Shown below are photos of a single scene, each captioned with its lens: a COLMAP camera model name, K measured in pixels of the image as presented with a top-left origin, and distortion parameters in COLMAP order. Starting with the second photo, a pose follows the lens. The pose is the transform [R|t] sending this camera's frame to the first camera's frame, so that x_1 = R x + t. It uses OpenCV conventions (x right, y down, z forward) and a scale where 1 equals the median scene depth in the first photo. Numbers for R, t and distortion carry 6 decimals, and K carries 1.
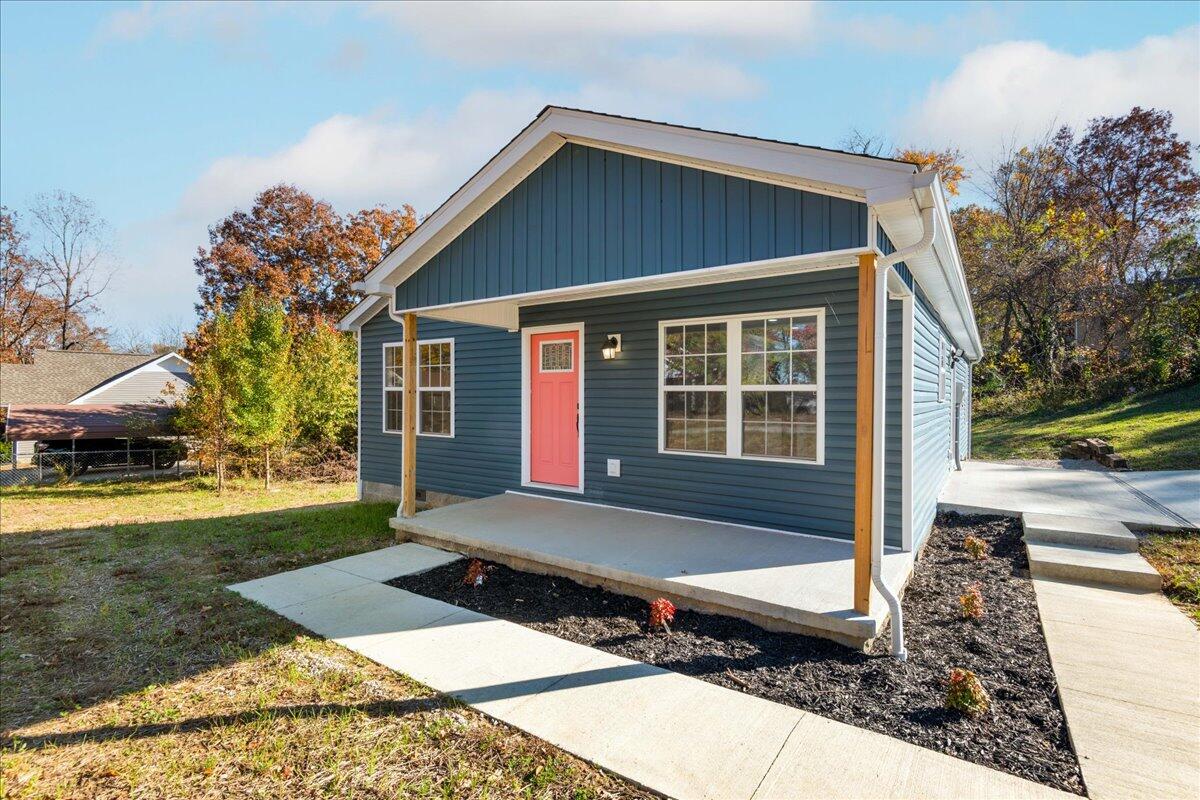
lens RADIAL K [[560.4, 0, 600.0], [0, 560.4, 400.0], [0, 0, 1]] dist [-0.001266, 0.000079]
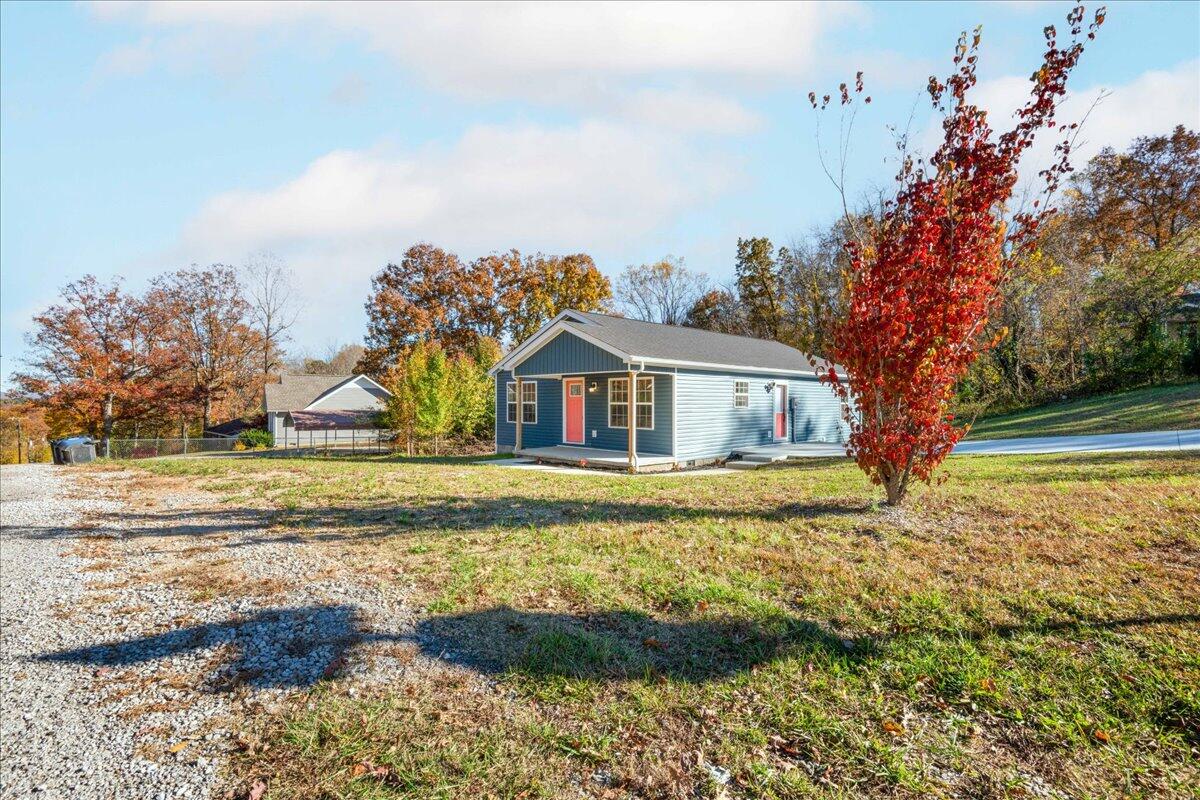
lens RADIAL K [[549.2, 0, 603.5], [0, 549.2, 401.2], [0, 0, 1]] dist [0.000441, -0.000369]
pose [[0.985985, -0.004088, -0.166784, 0.371557], [0.002895, 0.999968, -0.007394, -0.008597], [0.166809, 0.006807, 0.985966, -1.140106]]
